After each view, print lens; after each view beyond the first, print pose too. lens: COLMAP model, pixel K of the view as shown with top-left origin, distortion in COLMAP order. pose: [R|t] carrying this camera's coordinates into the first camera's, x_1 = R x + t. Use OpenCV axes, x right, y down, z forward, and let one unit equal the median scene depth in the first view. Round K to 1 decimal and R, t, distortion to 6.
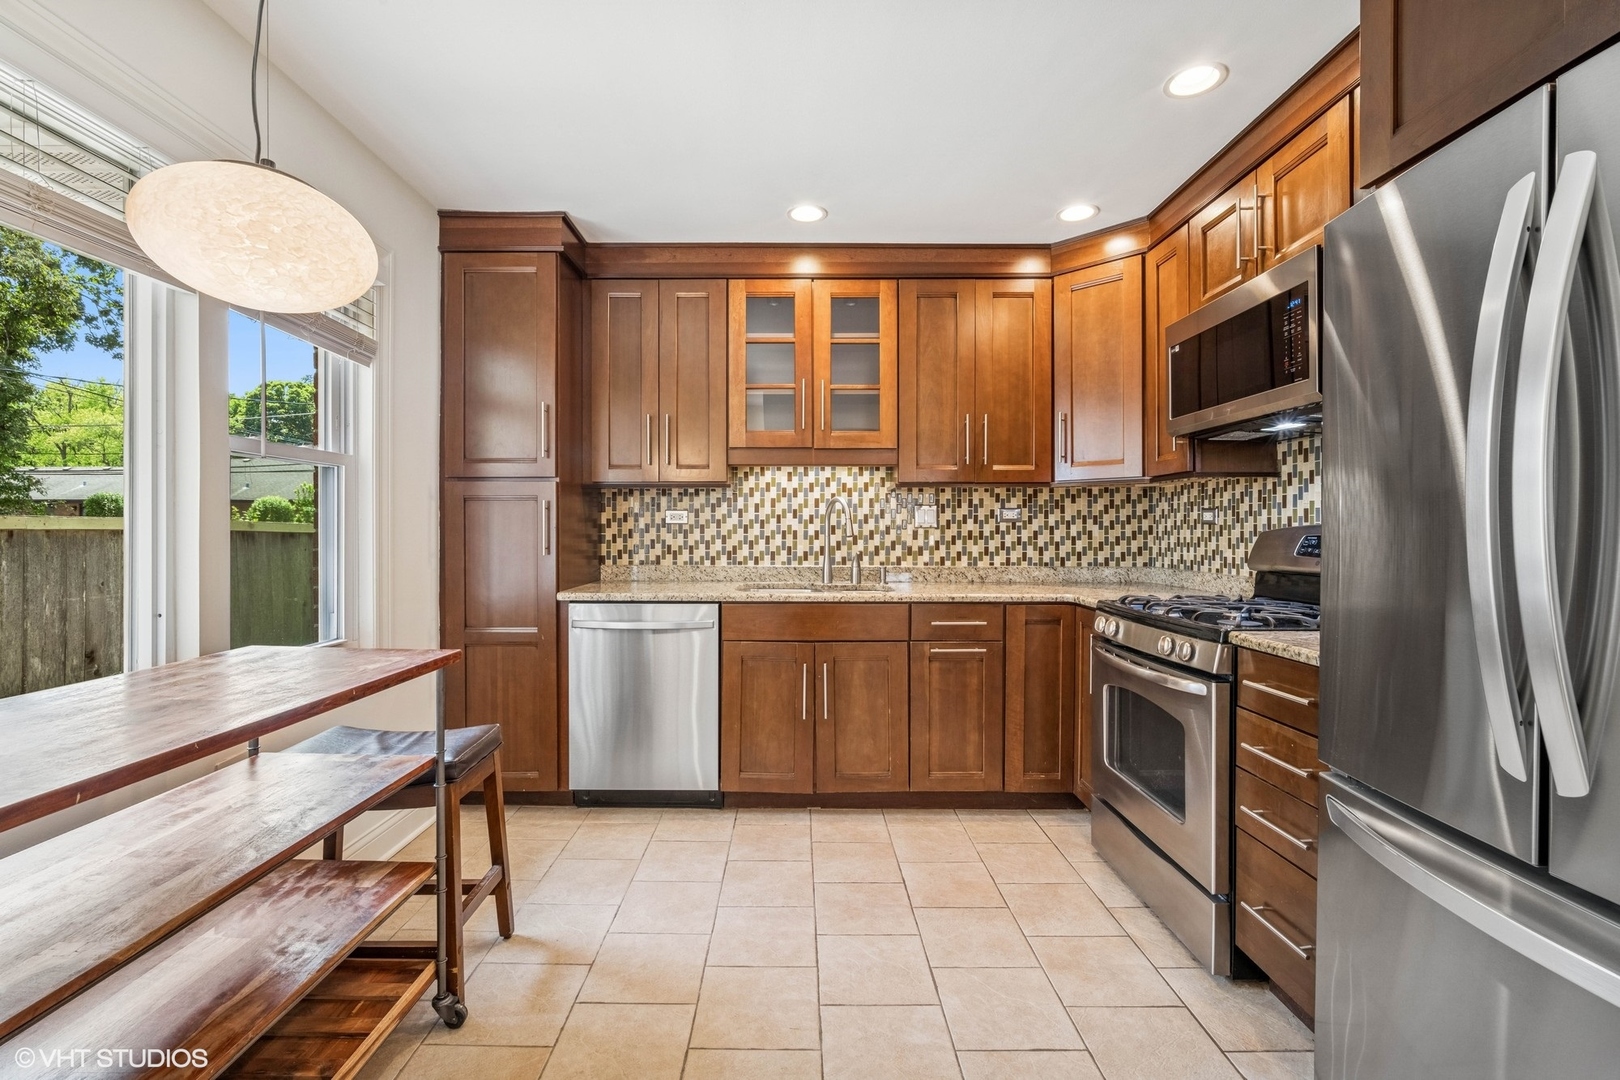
lens RADIAL K [[705.8, 0, 799.1], [0, 705.8, 538.1], [0, 0, 1]] dist [-0.013801, 0.003639]
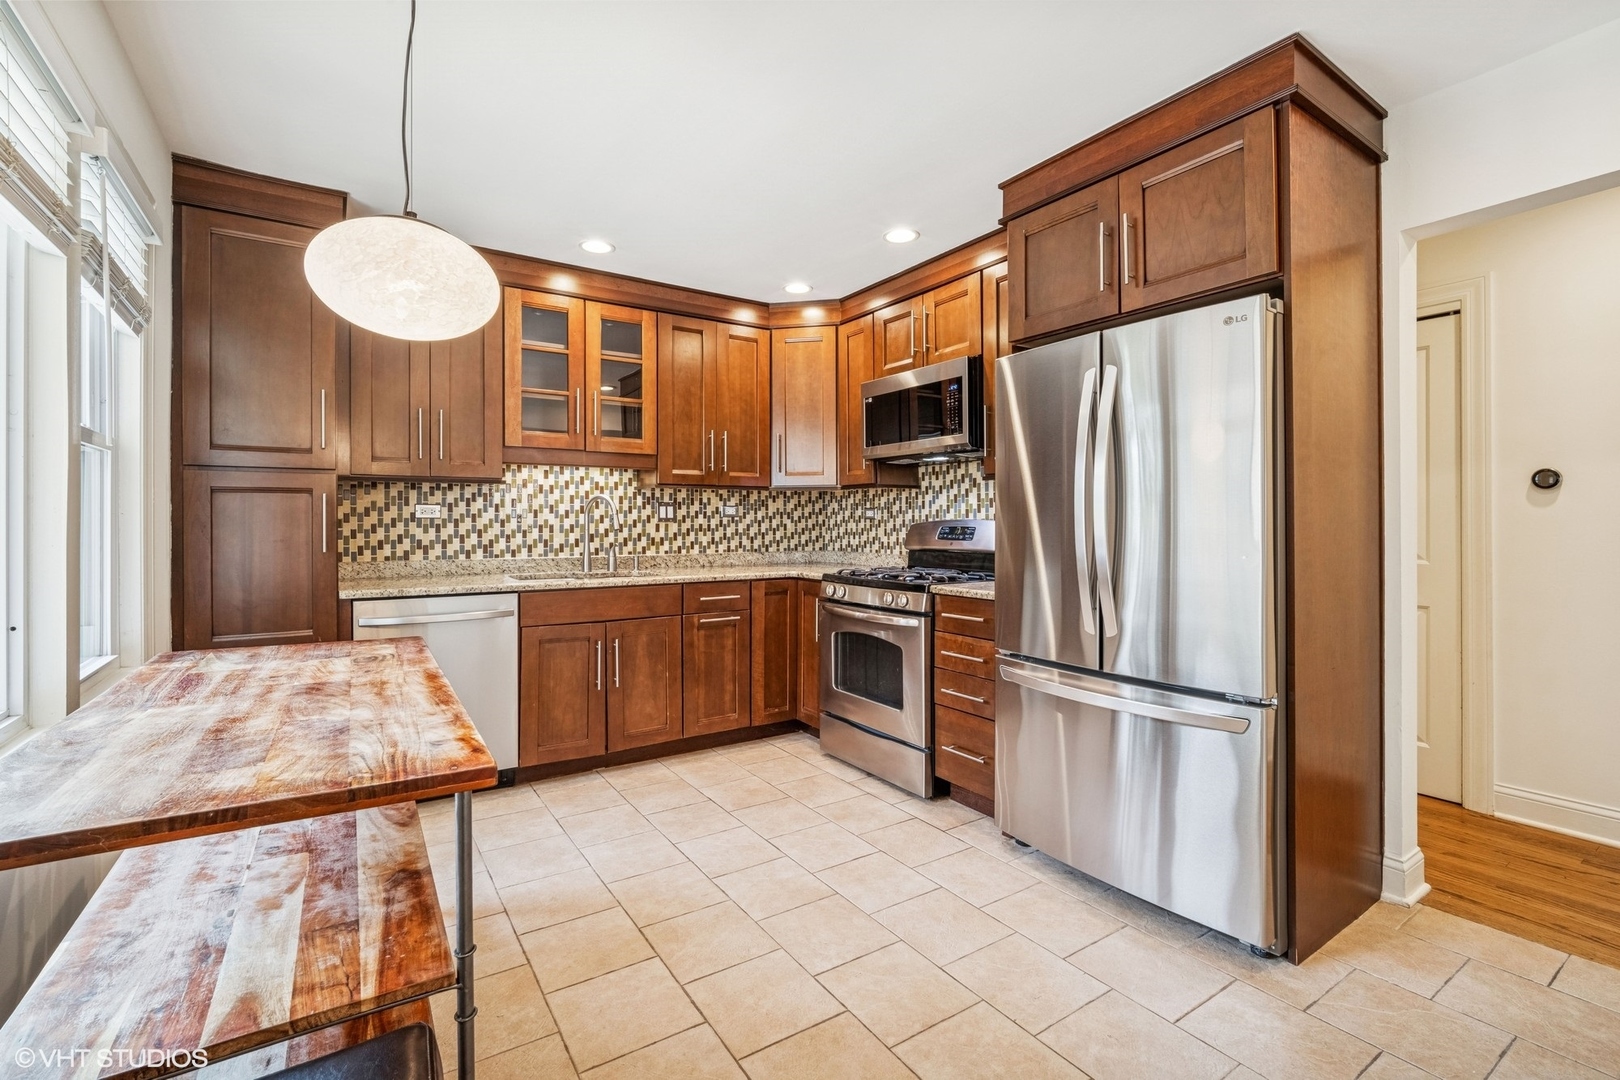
lens RADIAL K [[705.8, 0, 798.4], [0, 705.8, 530.2], [0, 0, 1]] dist [-0.013801, 0.003639]
pose [[0.839184, -0.007968, 0.543789, -0.330794], [0.008546, 0.999962, 0.001463, -0.000503], [-0.543780, 0.003420, 0.839221, -0.131228]]
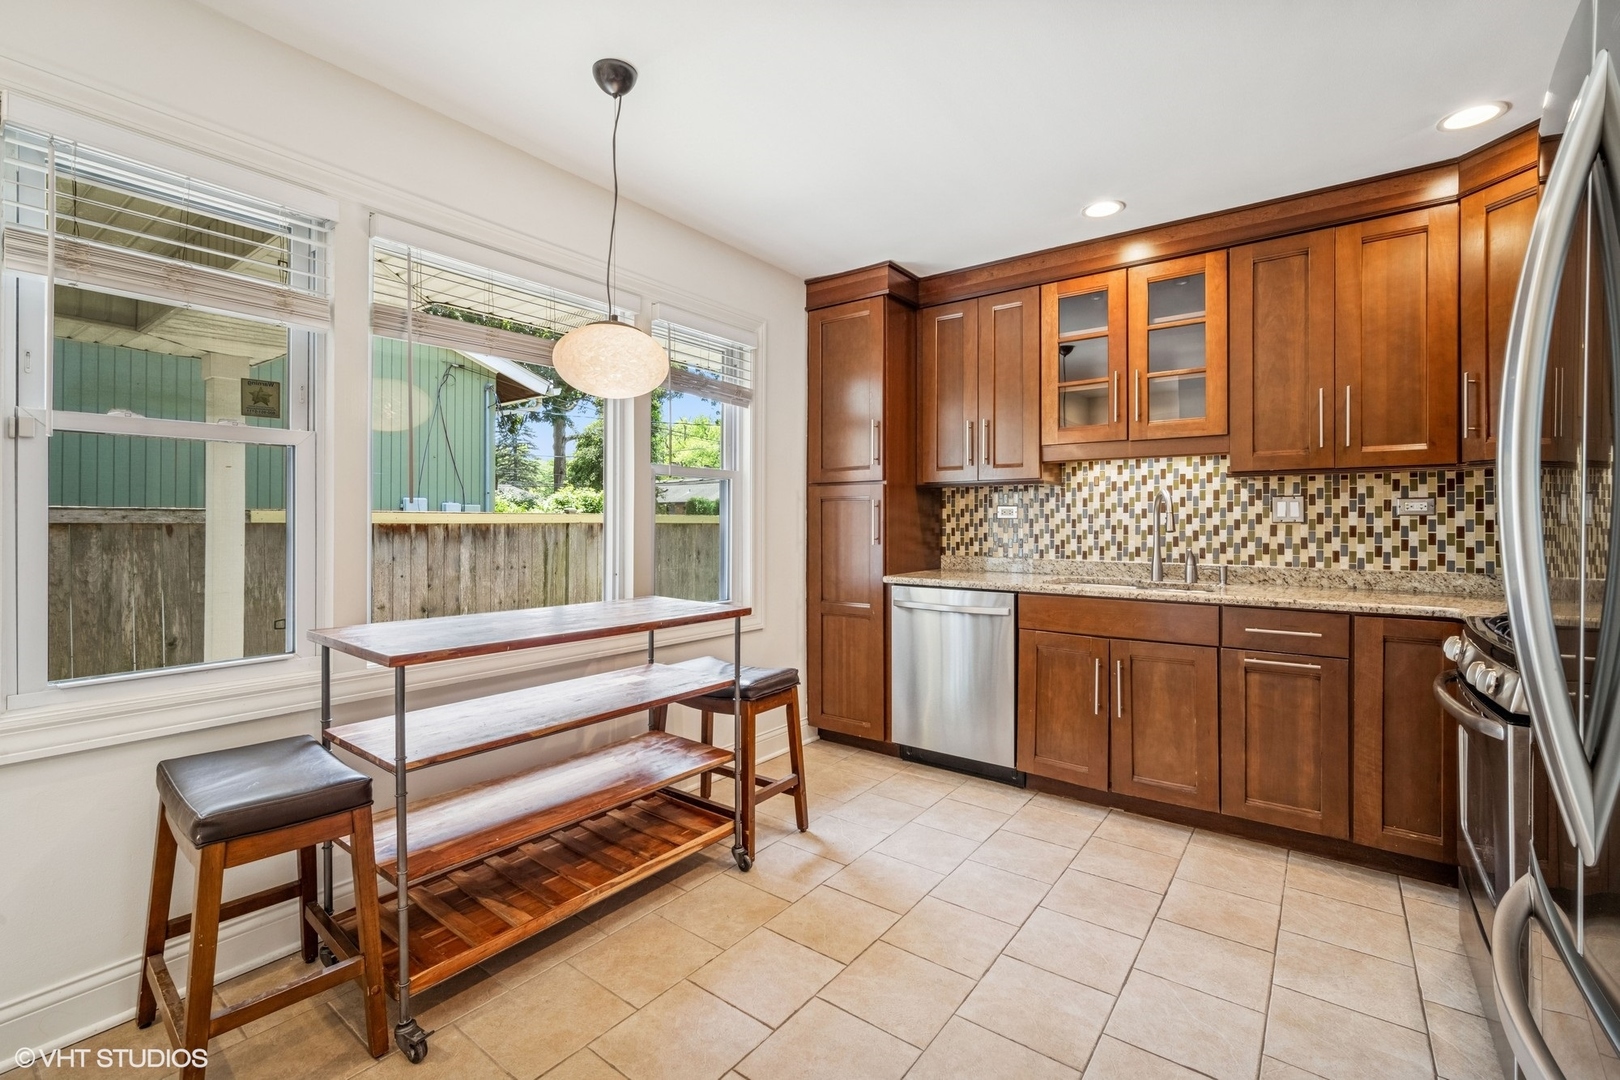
lens RADIAL K [[705.8, 0, 797.1], [0, 705.8, 522.2], [0, 0, 1]] dist [-0.013801, 0.003639]
pose [[0.796680, 0.000579, -0.604401, 0.263510], [-0.009373, 0.999891, -0.011396, 0.000372], [0.604329, 0.014744, 0.796599, -0.051821]]
